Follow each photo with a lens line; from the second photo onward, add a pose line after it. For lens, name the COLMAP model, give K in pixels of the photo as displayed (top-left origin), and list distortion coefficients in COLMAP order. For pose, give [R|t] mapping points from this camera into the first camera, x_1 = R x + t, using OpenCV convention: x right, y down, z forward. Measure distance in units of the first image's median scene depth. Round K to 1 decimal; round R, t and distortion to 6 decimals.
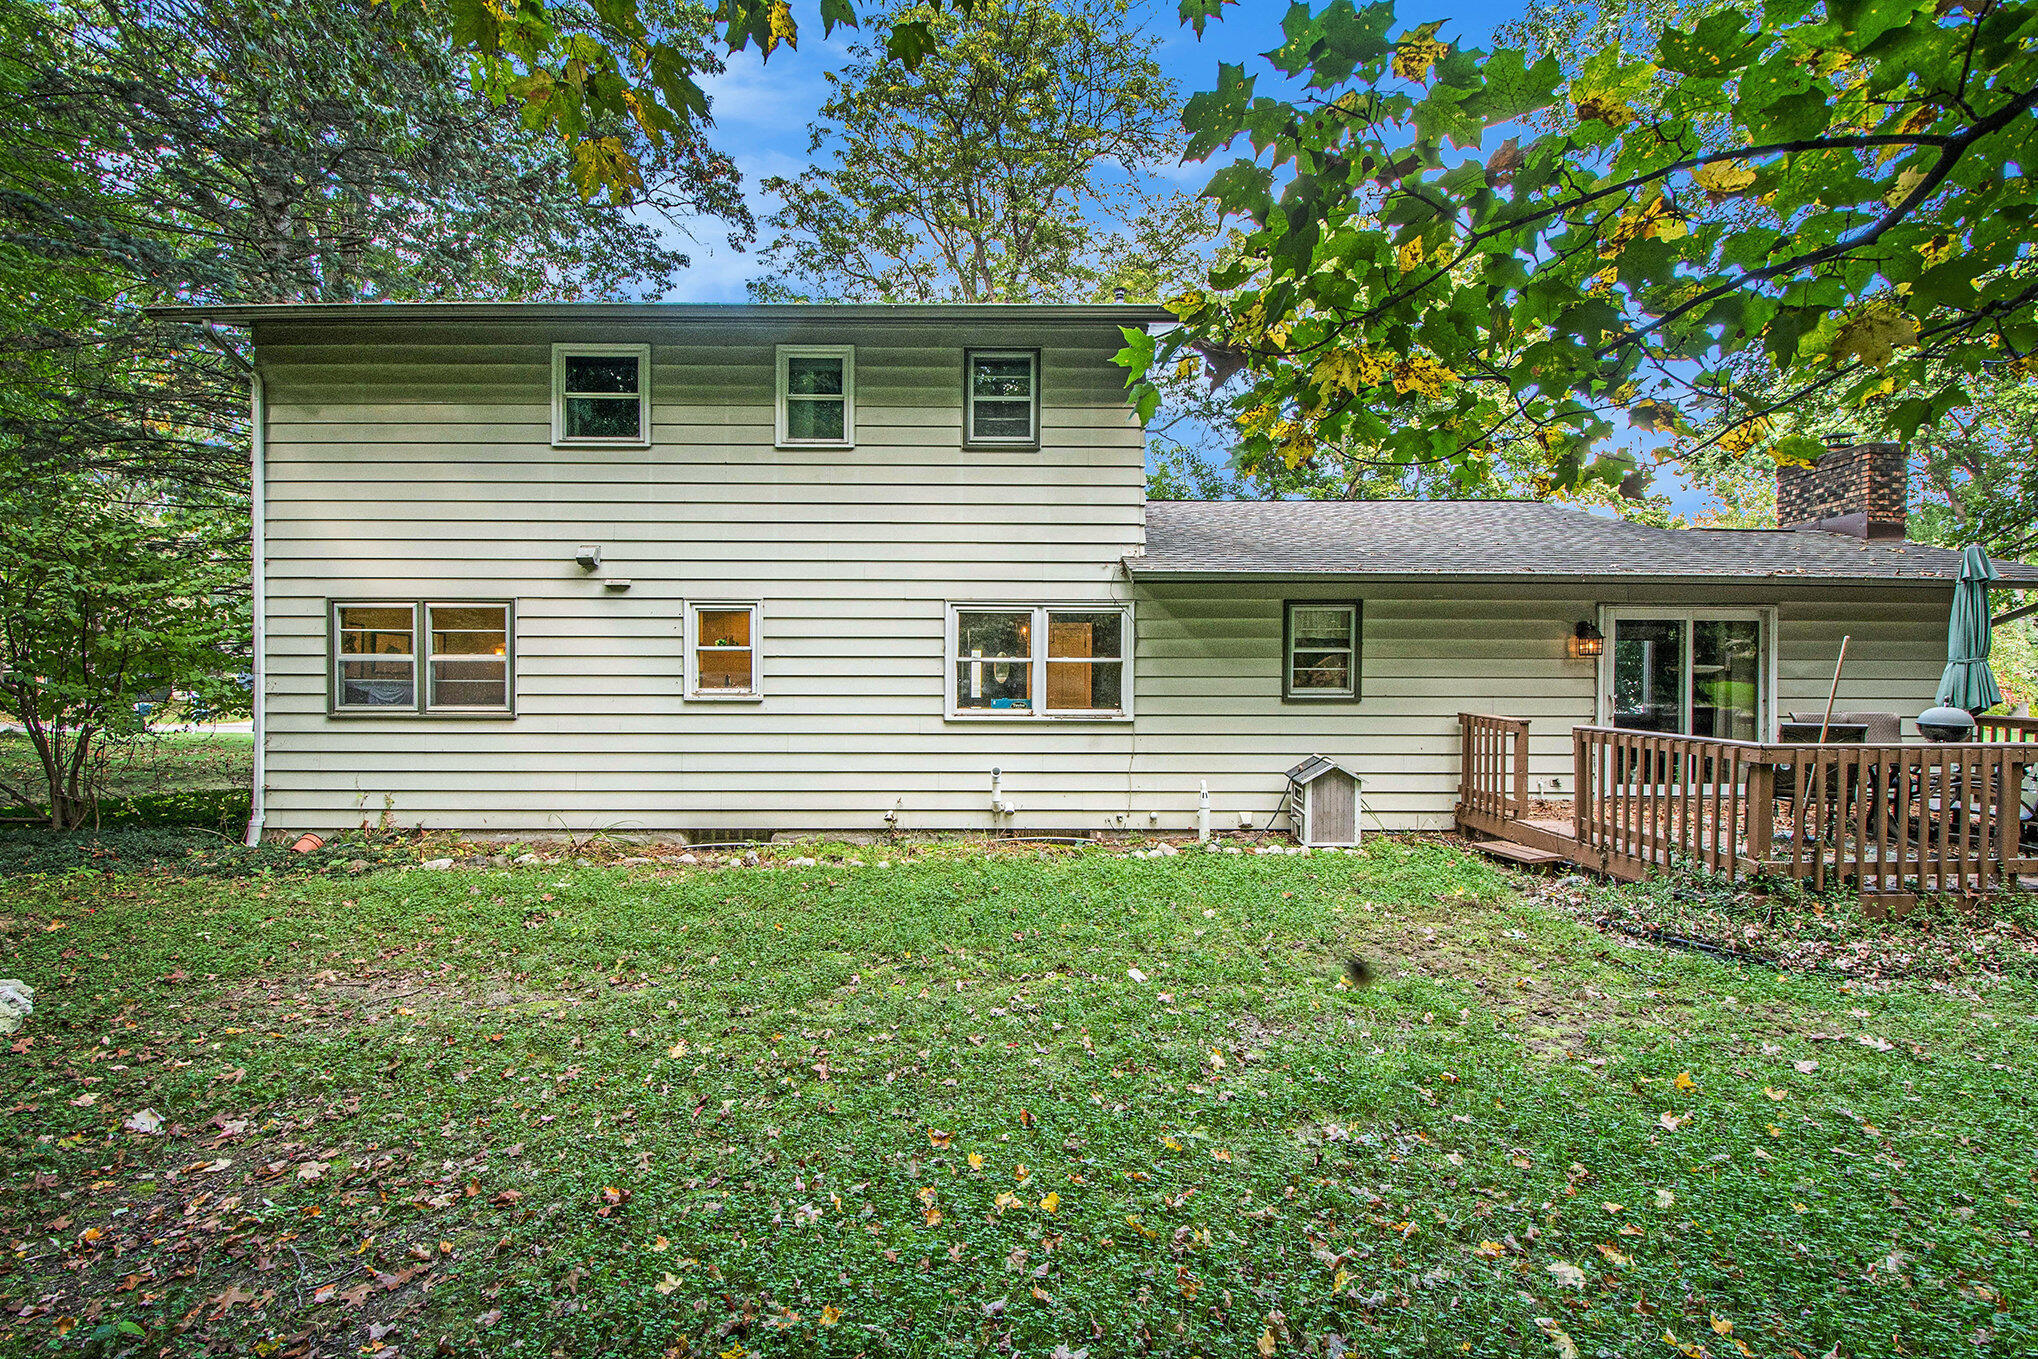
lens RADIAL K [[909.0, 0, 1018.6], [0, 909.0, 691.3], [0, 0, 1]] dist [-0.010620, -0.000027]
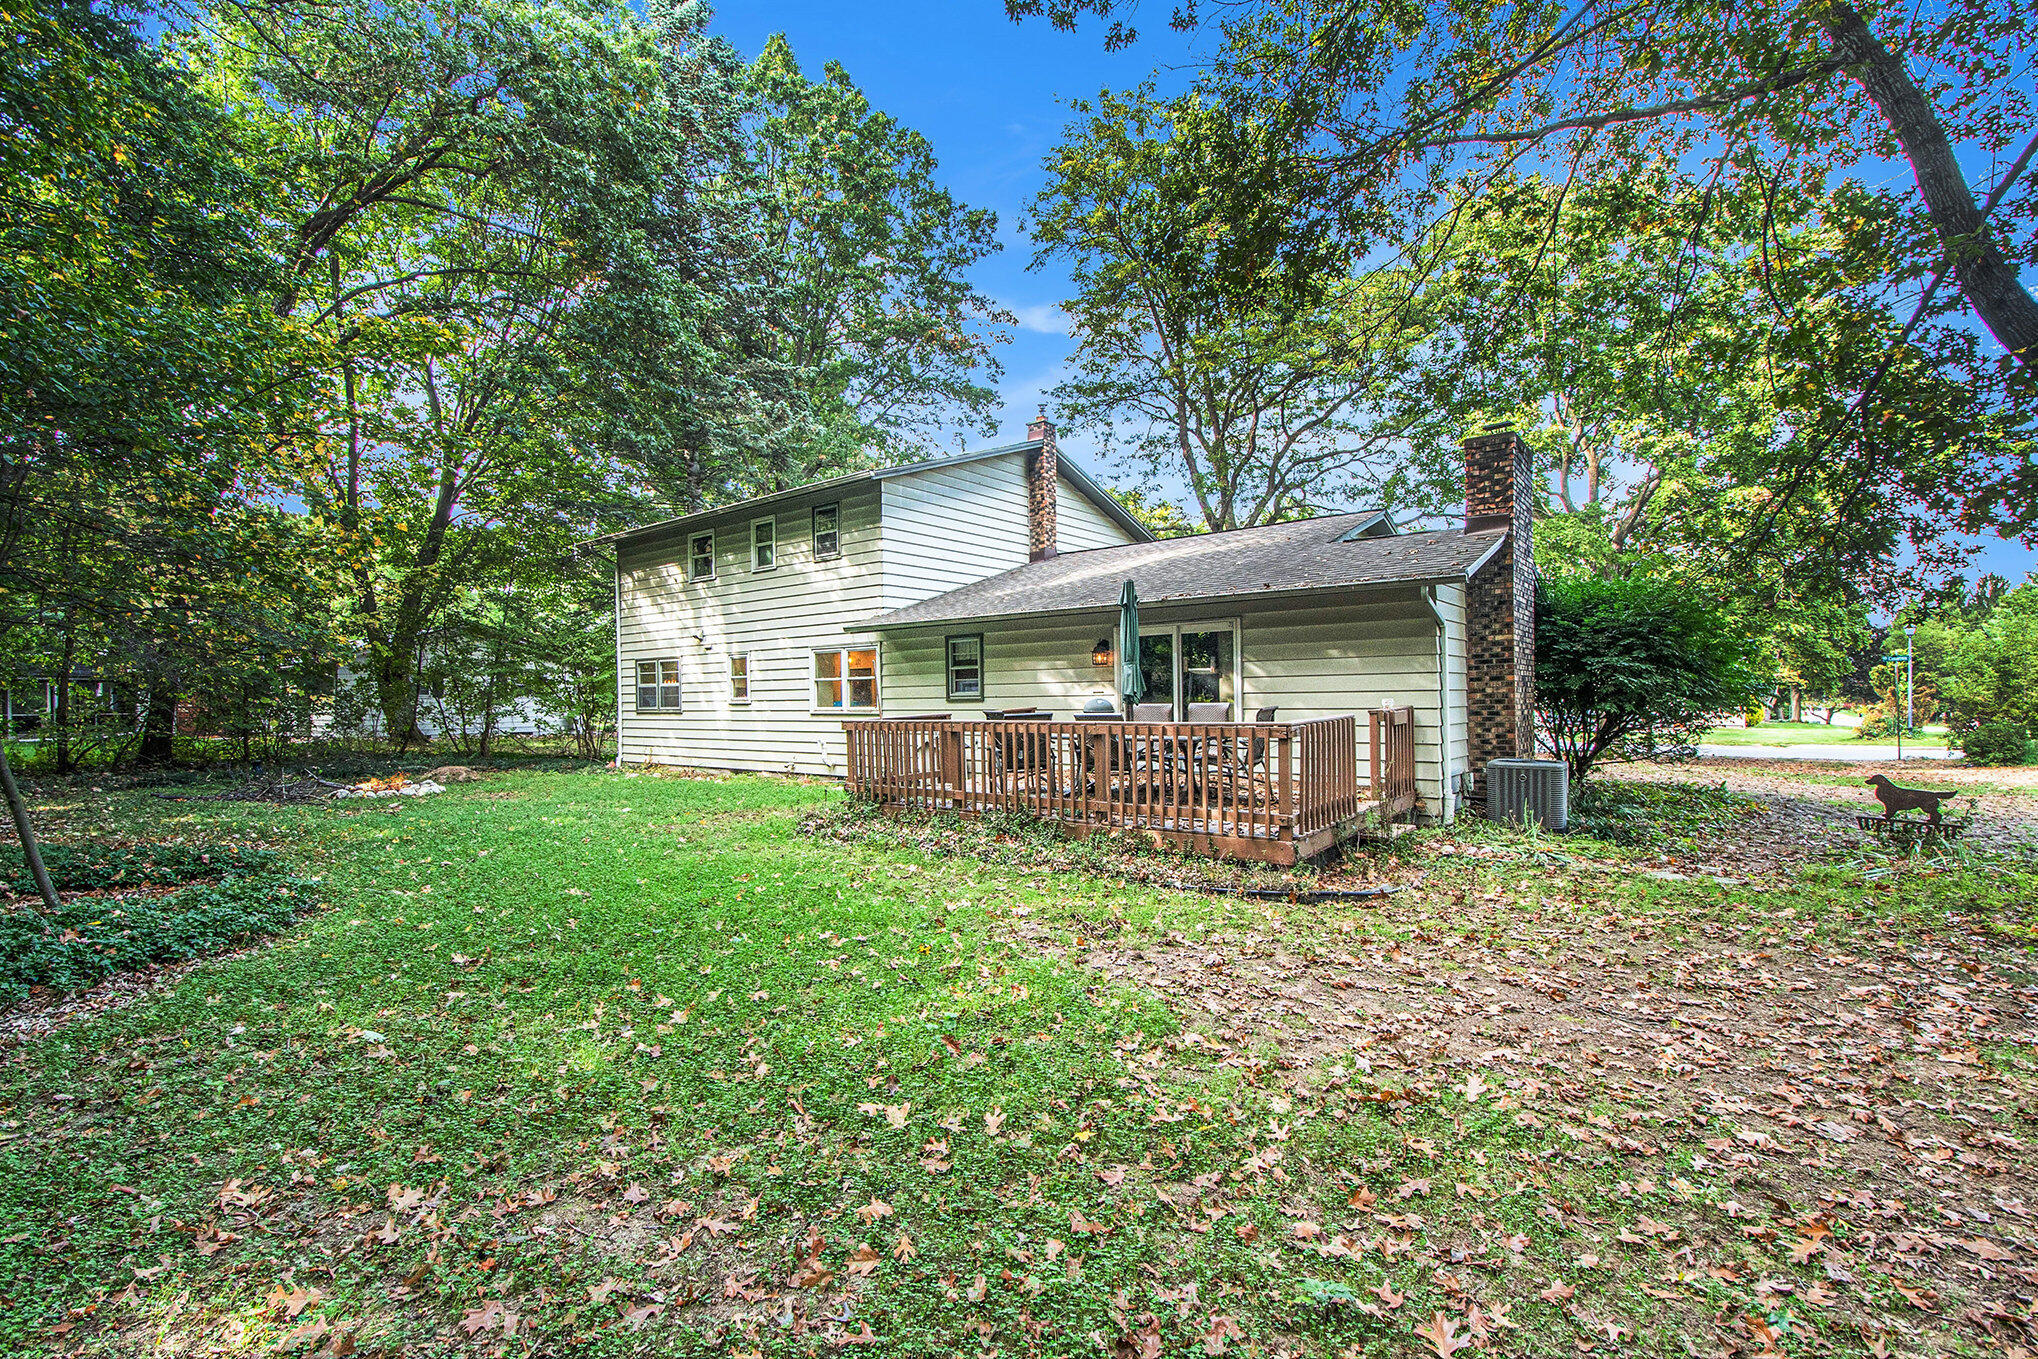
lens RADIAL K [[908.2, 0, 1020.1], [0, 908.2, 684.9], [0, 0, 1]] dist [-0.024024, -0.000709]
pose [[0.762479, -0.020947, -0.646674, 1.409762], [0.012457, 0.999766, -0.017697, 0.011956], [0.646893, 0.005438, 0.762561, -0.102716]]
